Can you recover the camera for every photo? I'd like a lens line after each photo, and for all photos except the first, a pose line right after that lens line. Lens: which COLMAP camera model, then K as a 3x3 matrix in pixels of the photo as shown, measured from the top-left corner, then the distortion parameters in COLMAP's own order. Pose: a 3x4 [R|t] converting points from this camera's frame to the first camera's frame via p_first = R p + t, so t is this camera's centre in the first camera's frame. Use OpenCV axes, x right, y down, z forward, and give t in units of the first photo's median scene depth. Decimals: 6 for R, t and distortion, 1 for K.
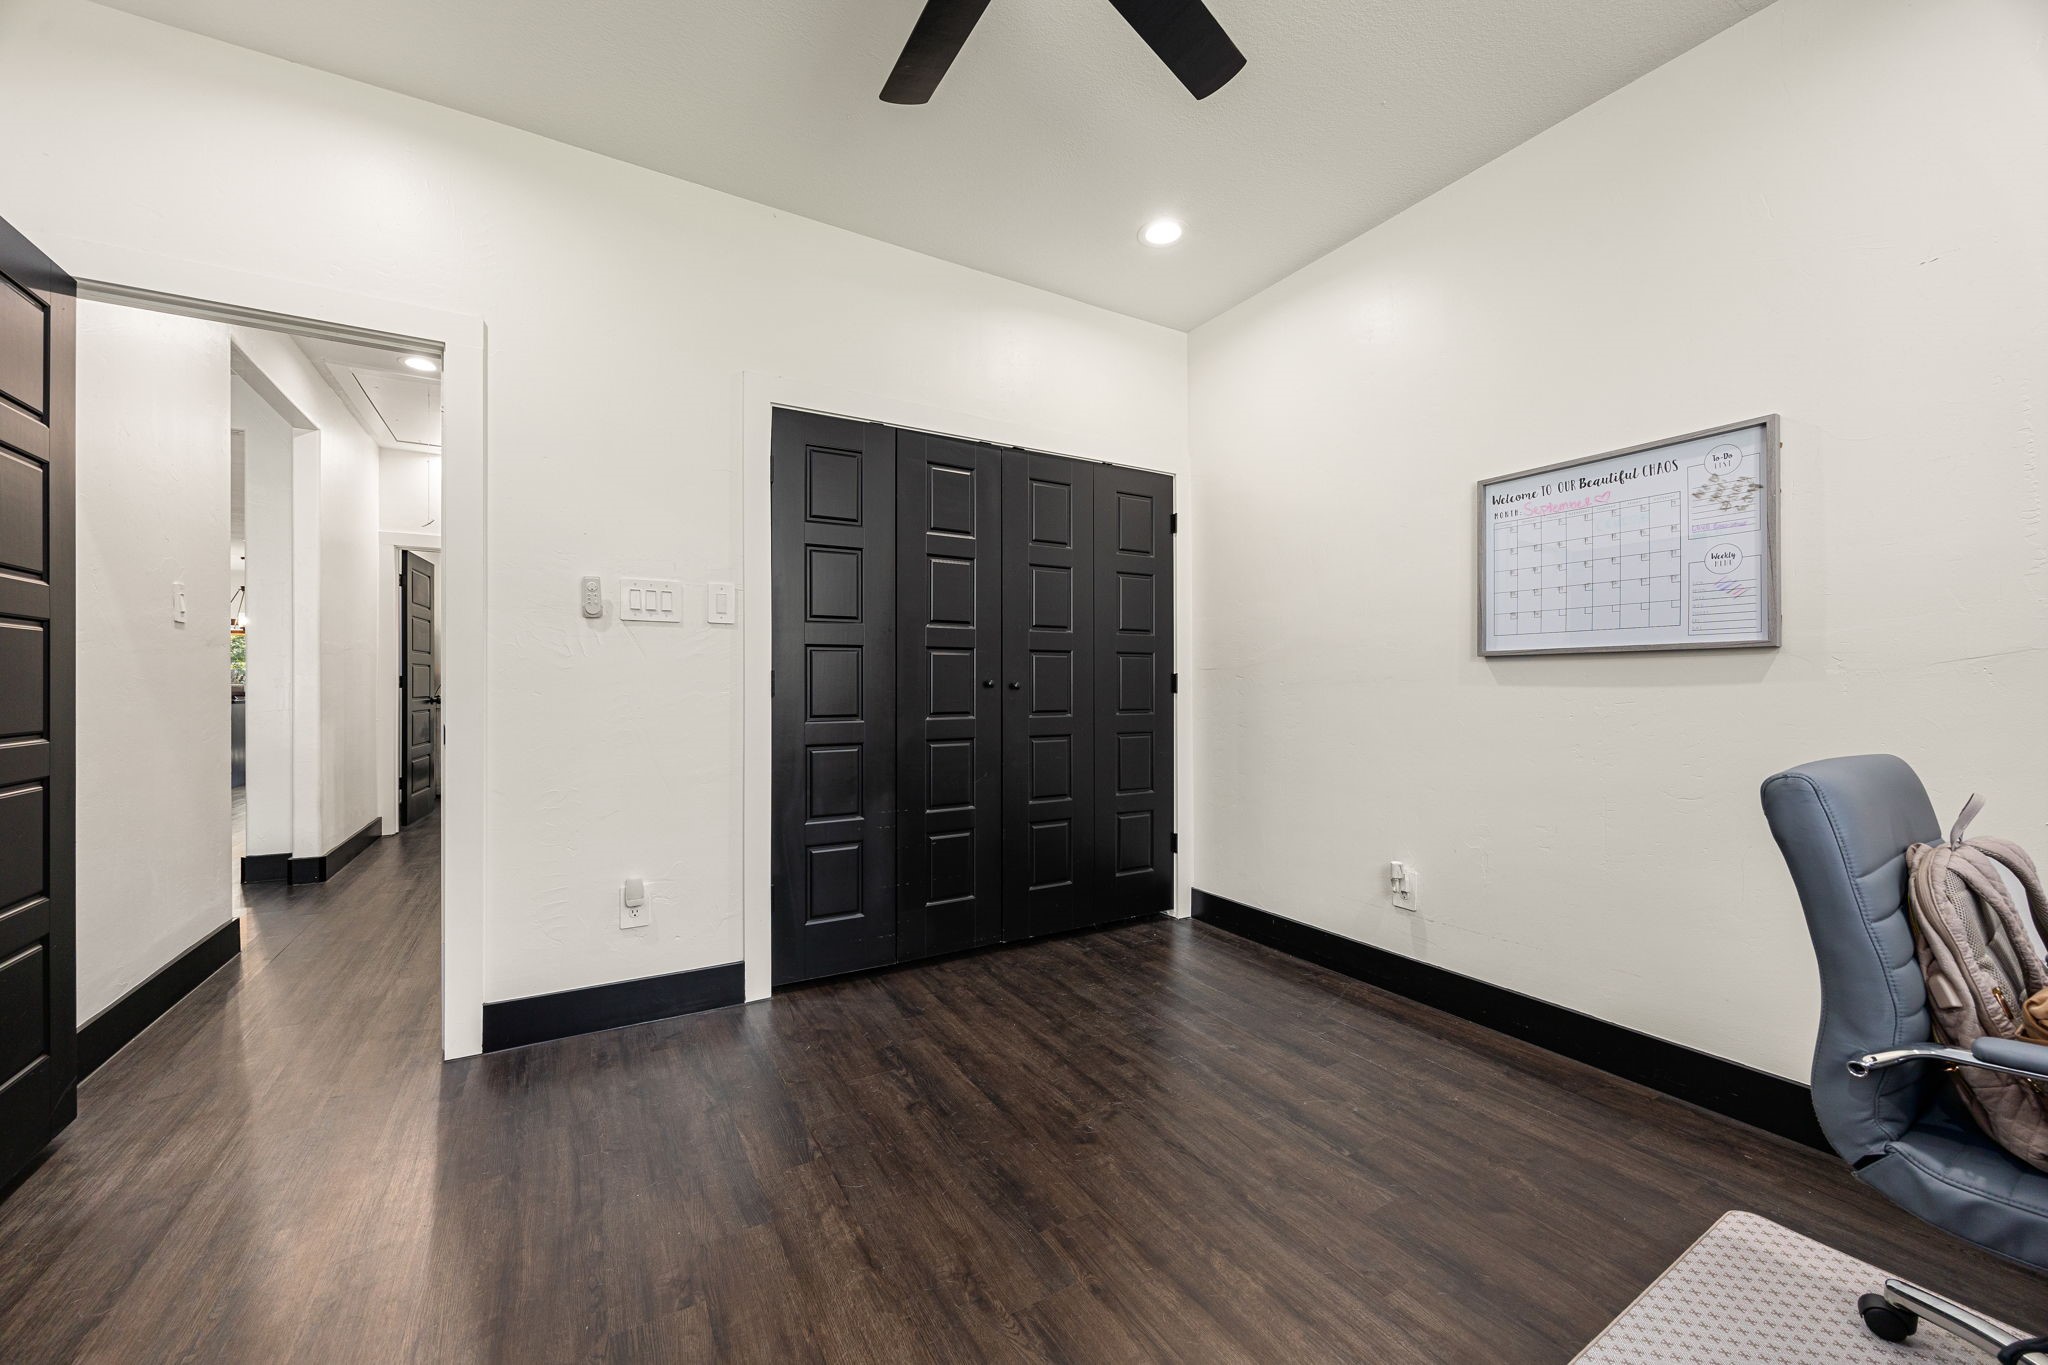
lens RADIAL K [[784.9, 0, 1025.2], [0, 784.9, 680.9], [0, 0, 1]] dist [0.000048, -0.000154]
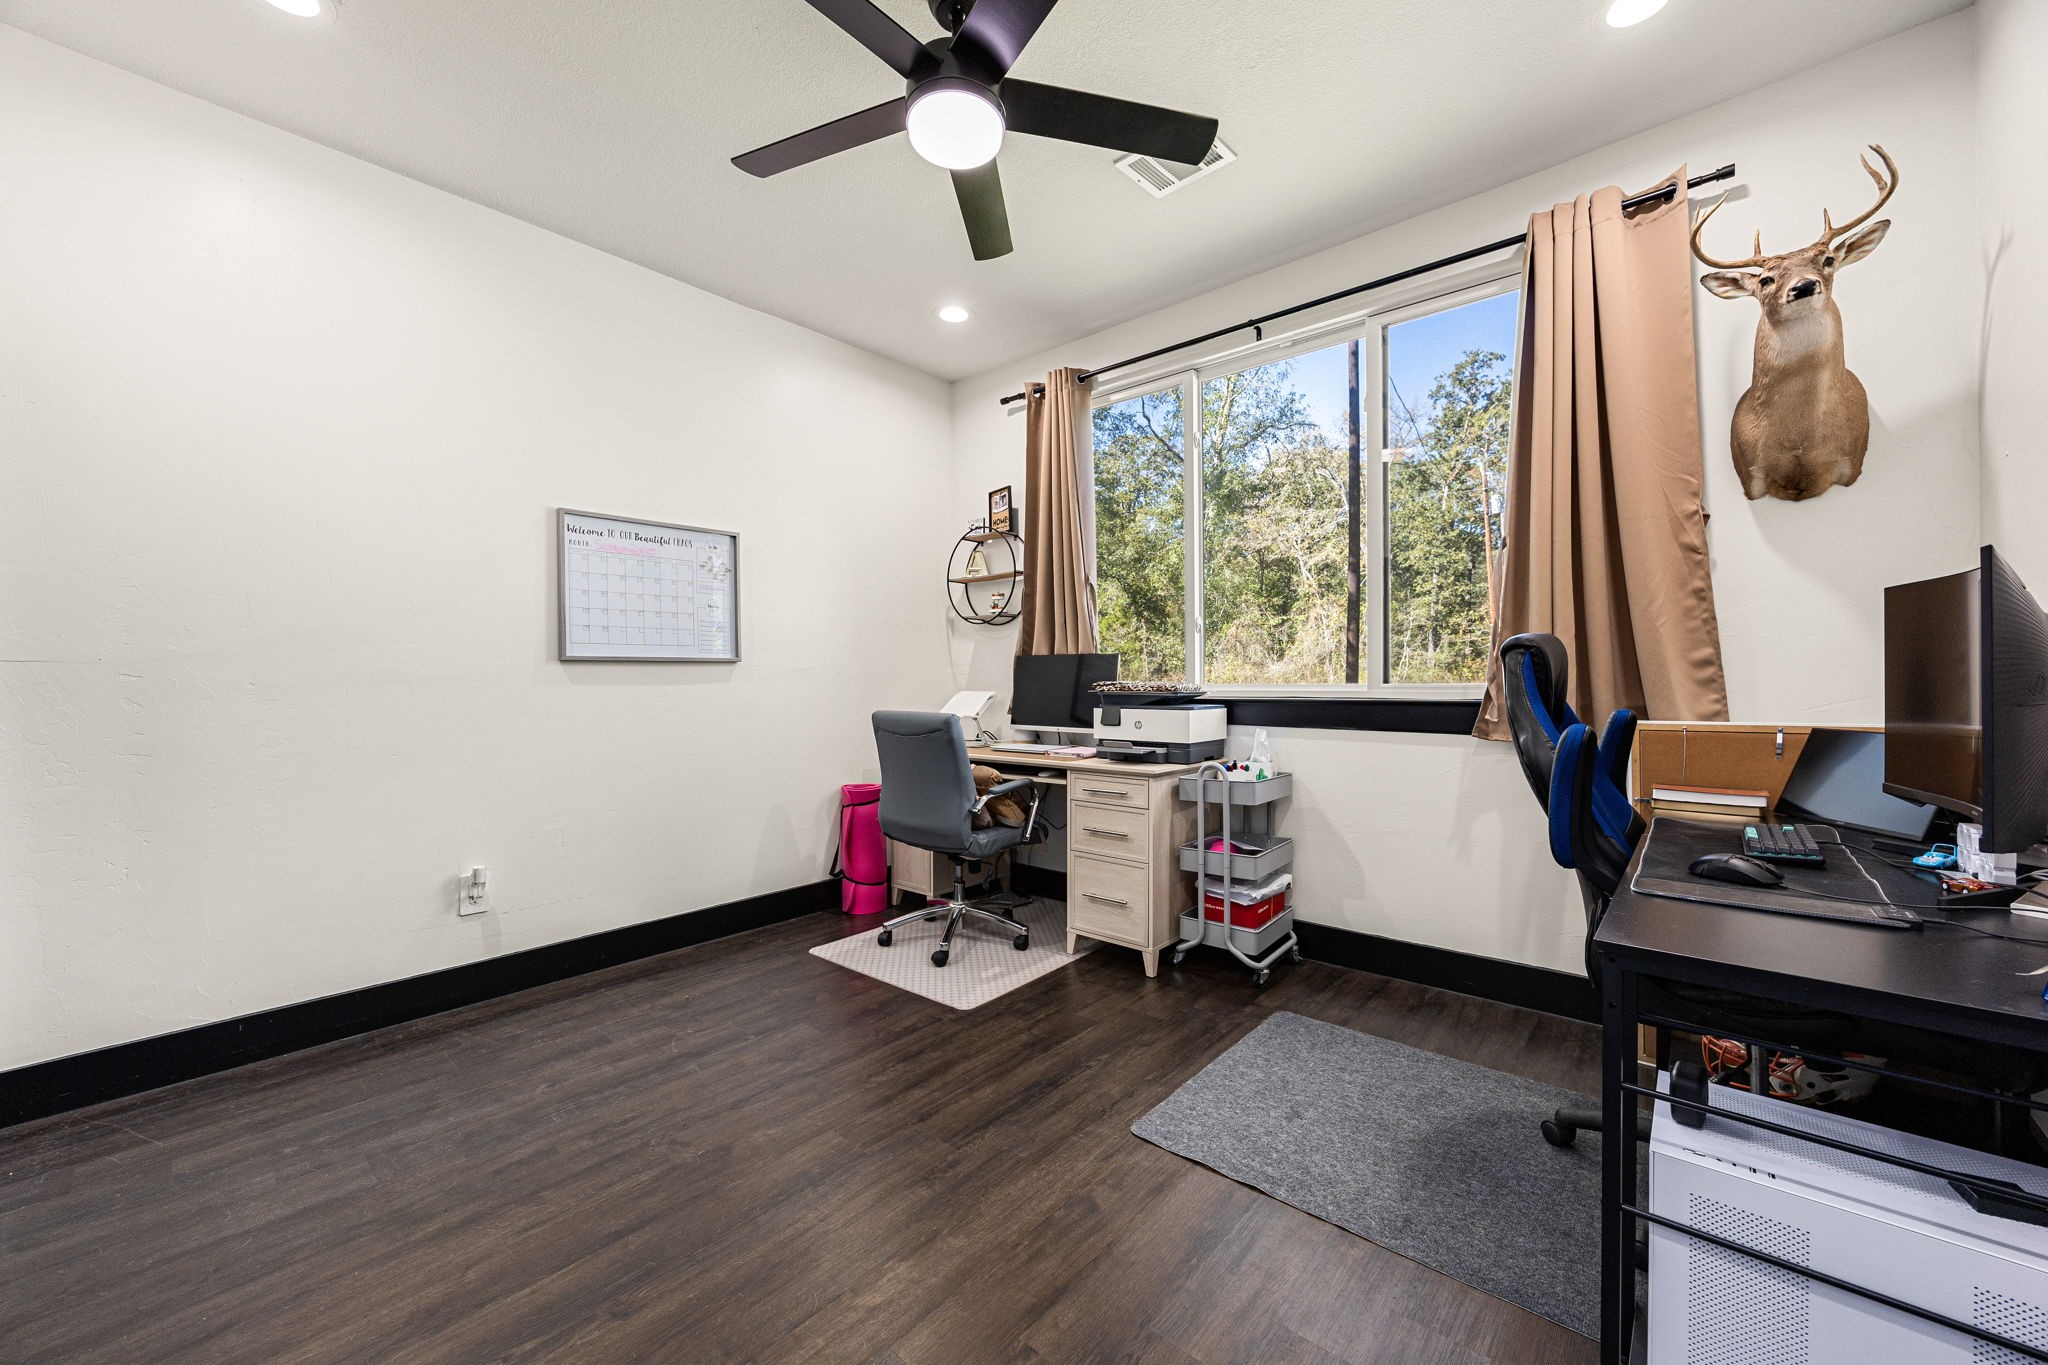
lens RADIAL K [[784.9, 0, 1022.9], [0, 784.9, 683.4], [0, 0, 1]] dist [0.000048, -0.000154]
pose [[-0.316875, -0.001443, 0.948466, -0.794737], [0.004919, 0.999983, 0.003164, 0.002773], [-0.948455, 0.005668, -0.316863, 0.788832]]
